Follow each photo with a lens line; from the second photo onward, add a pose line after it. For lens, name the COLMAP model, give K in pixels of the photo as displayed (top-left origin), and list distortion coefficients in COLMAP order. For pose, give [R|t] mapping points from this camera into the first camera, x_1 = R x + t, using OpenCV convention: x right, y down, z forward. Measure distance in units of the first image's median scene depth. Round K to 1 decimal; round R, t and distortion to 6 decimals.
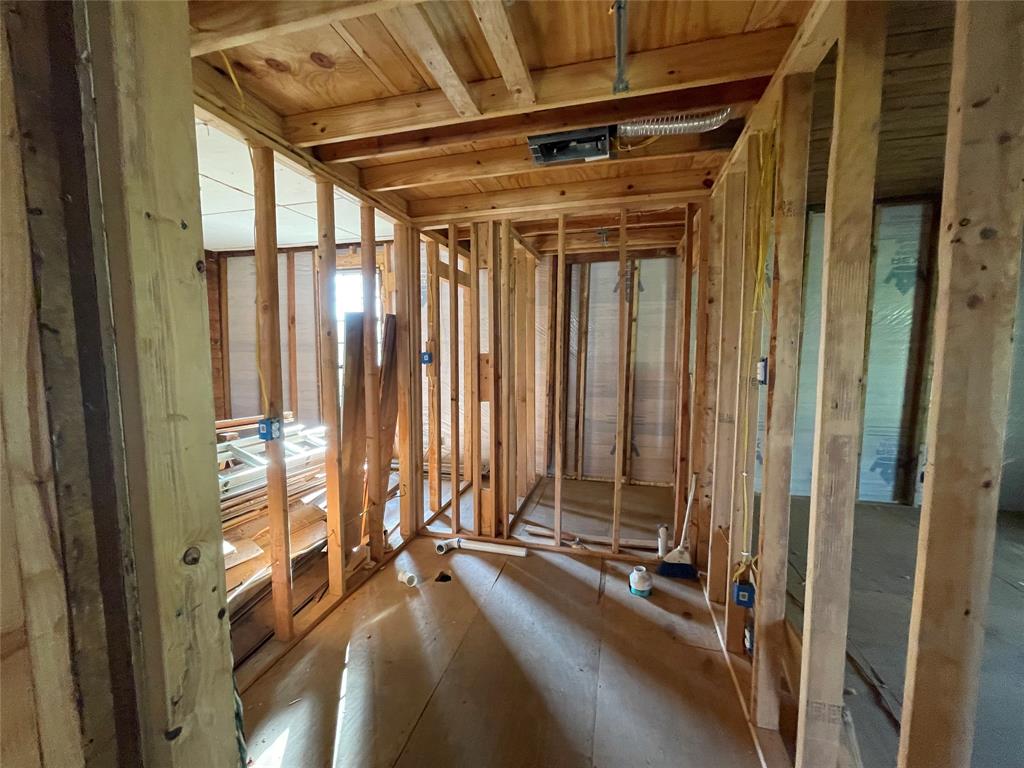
lens RADIAL K [[407.5, 0, 514.4], [0, 407.5, 382.9], [0, 0, 1]] dist [-0.009745, -0.000474]
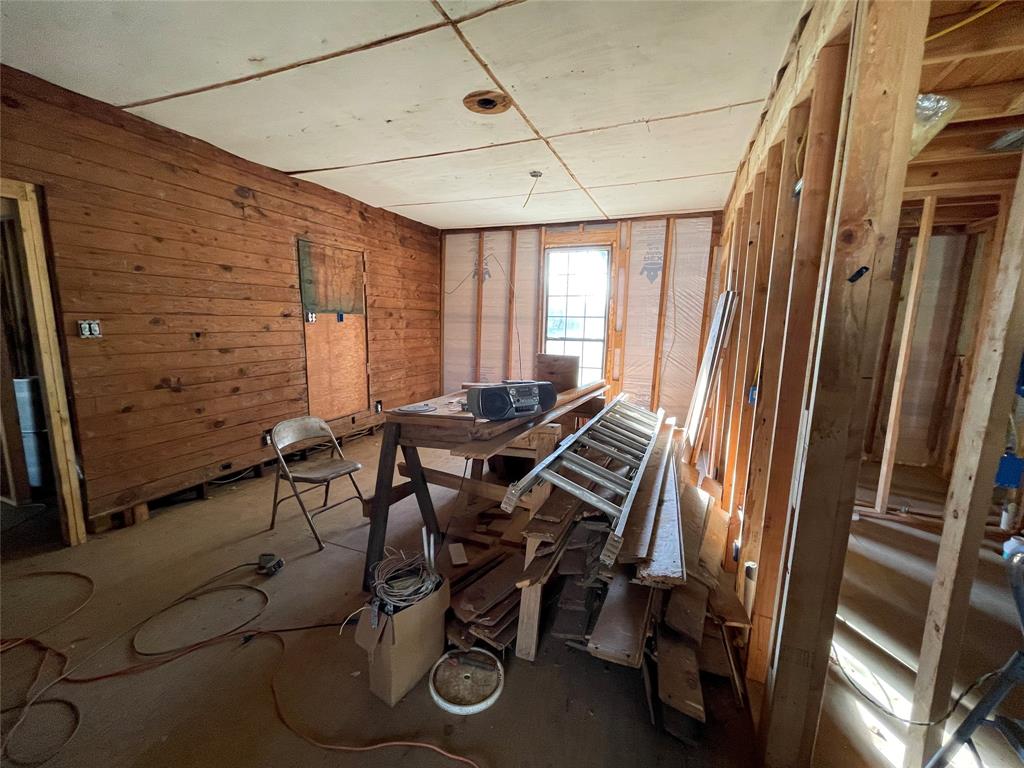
lens RADIAL K [[407.5, 0, 510.5], [0, 407.5, 382.7], [0, 0, 1]] dist [-0.009745, -0.000474]
pose [[0.992142, 0.034807, -0.120177, -0.623265], [-0.027092, 0.997502, 0.065241, 0.012584], [0.122148, -0.061472, 0.990606, -0.123413]]
